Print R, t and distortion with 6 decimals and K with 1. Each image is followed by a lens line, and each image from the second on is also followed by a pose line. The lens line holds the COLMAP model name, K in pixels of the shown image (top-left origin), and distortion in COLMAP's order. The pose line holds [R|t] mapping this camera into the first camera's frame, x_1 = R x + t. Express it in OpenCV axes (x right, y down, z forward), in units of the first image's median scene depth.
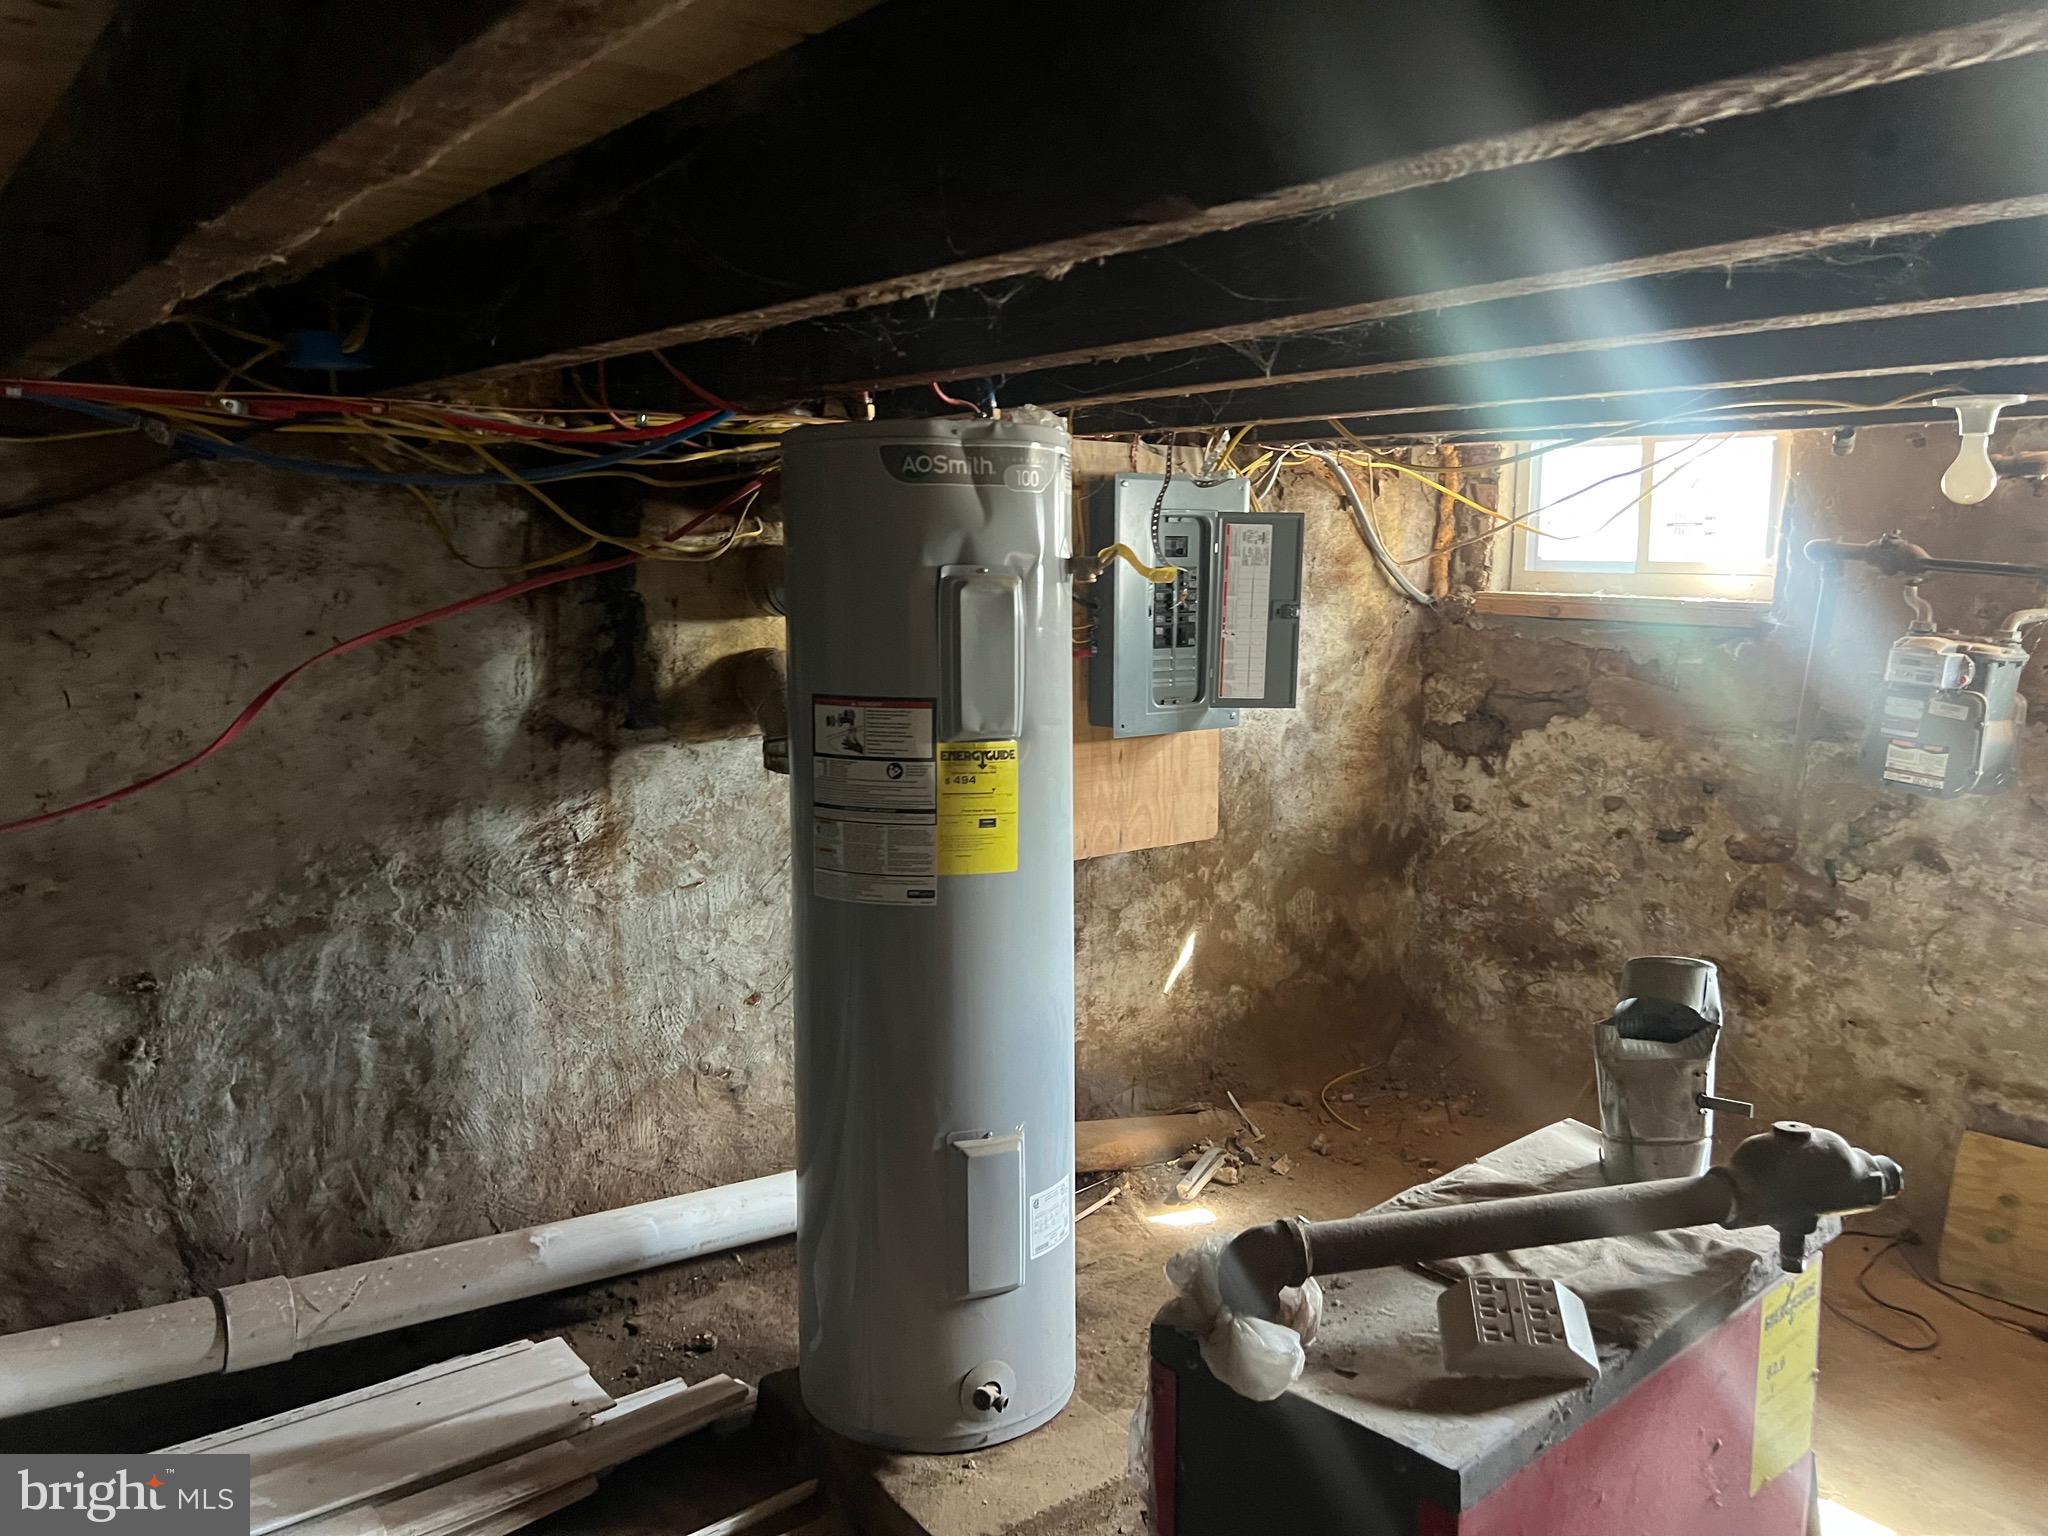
lens RADIAL K [[1545.5, 0, 1033.5], [0, 1545.5, 769.2], [0, 0, 1]] dist [0.047240, -0.069699]
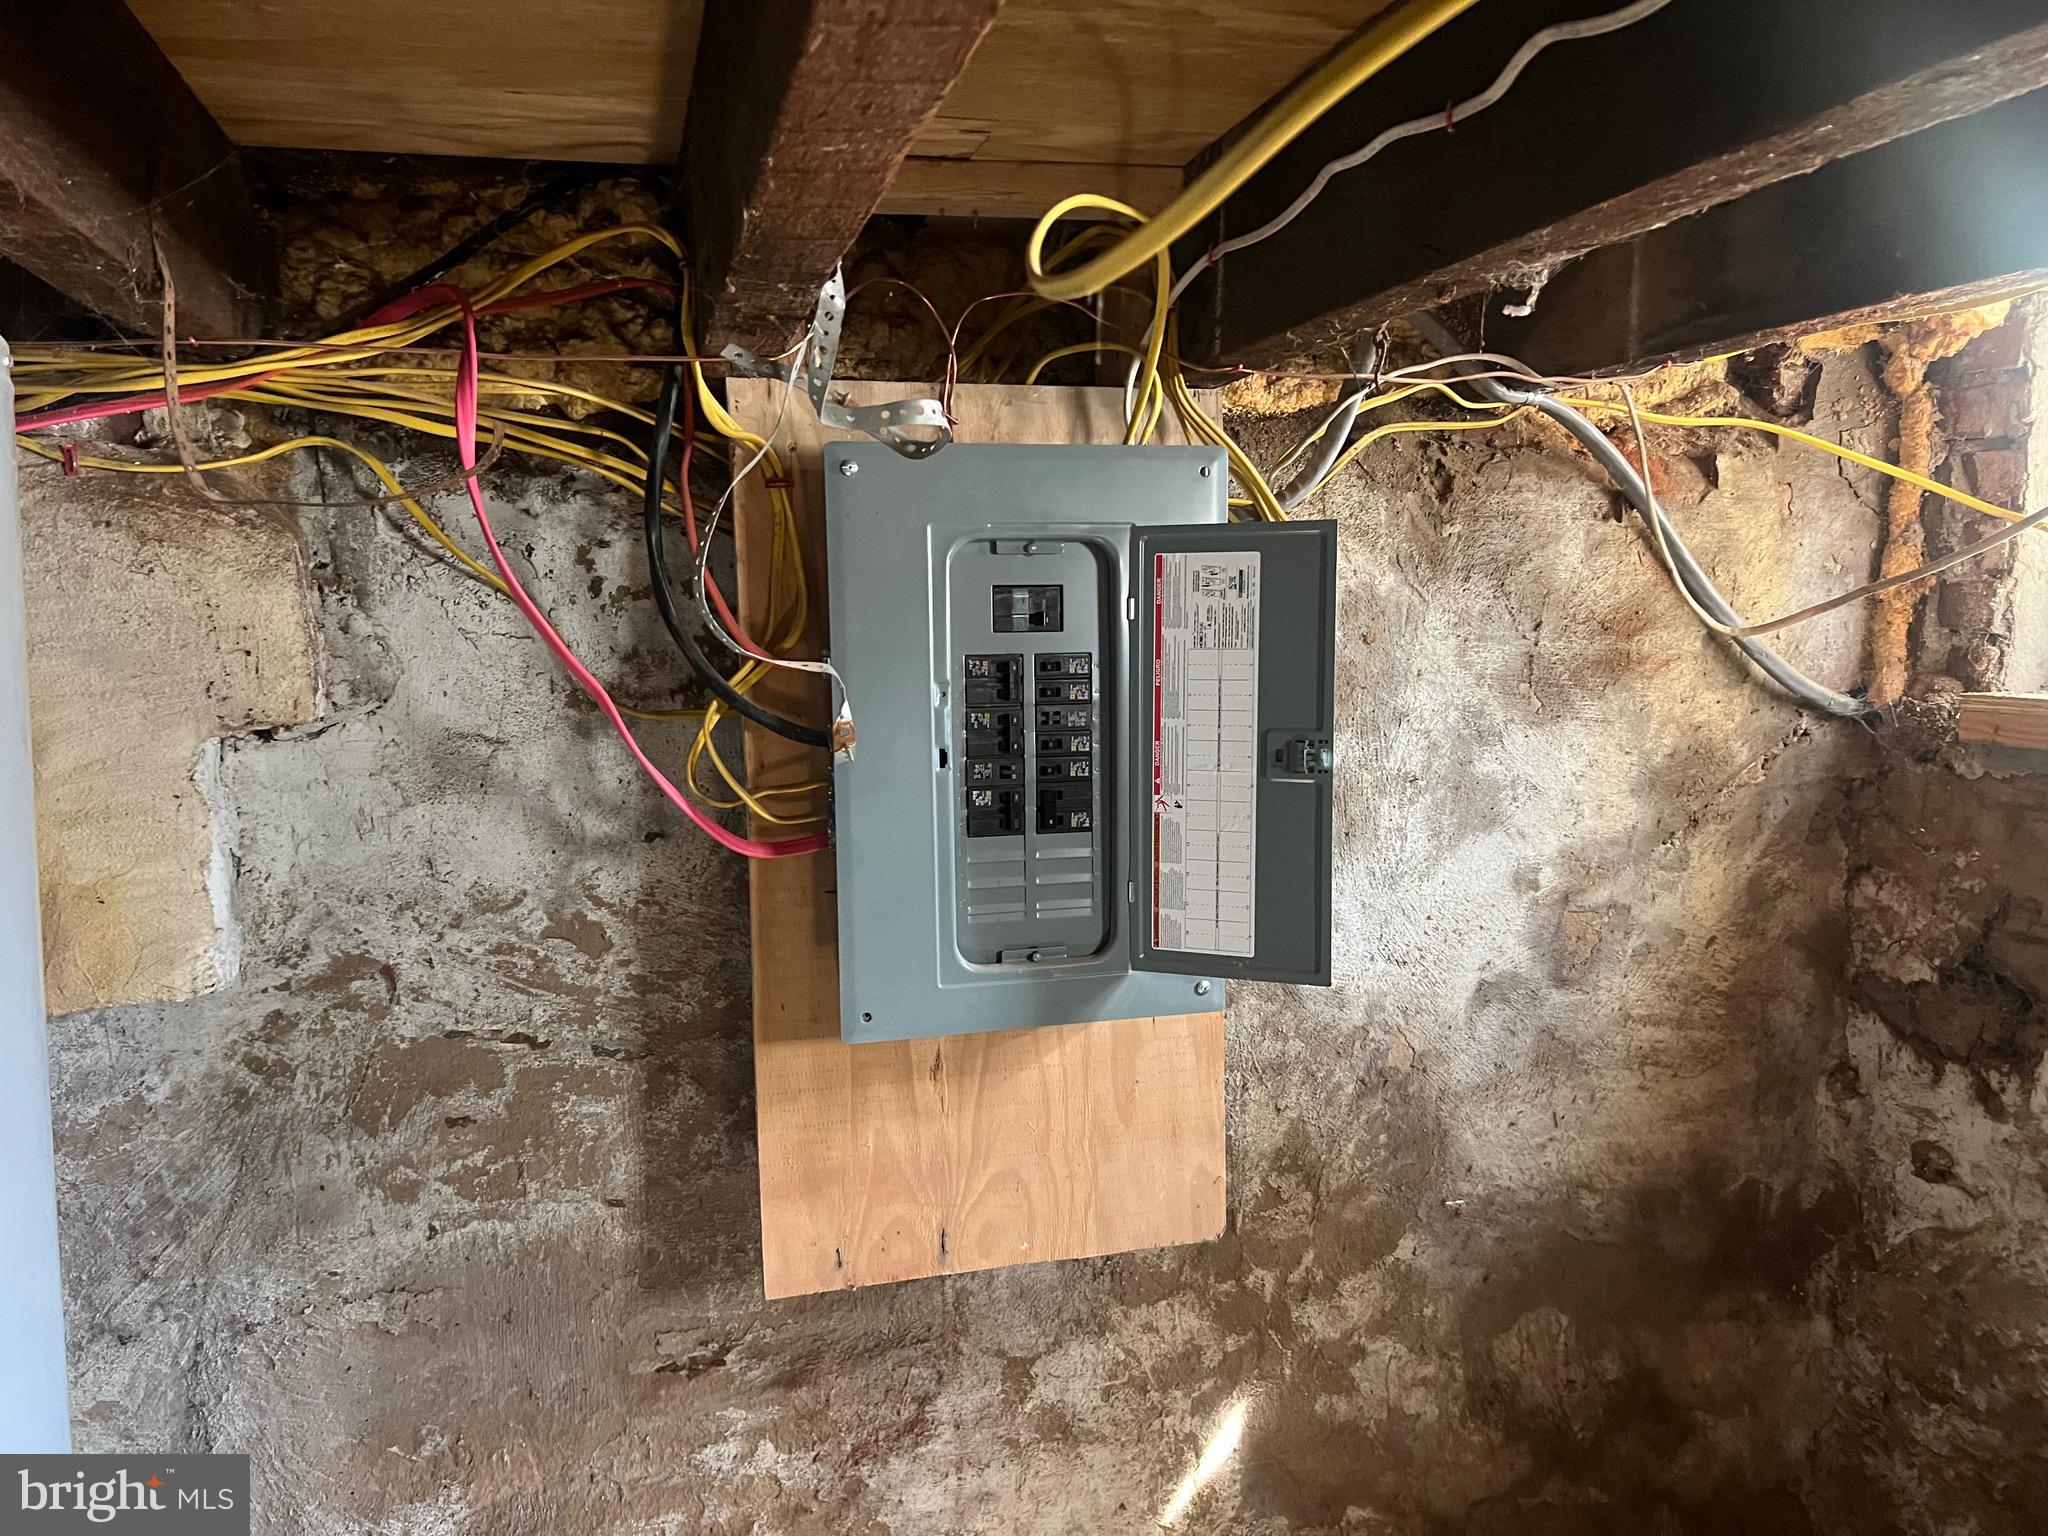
lens RADIAL K [[1545.5, 0, 1025.6], [0, 1545.5, 767.3], [0, 0, 1]] dist [0.047240, -0.069699]
pose [[0.918013, 0.019796, -0.396056, 0.217482], [-0.037194, 0.998649, -0.036295, -0.067656], [0.394803, 0.048050, 0.917509, 0.491446]]
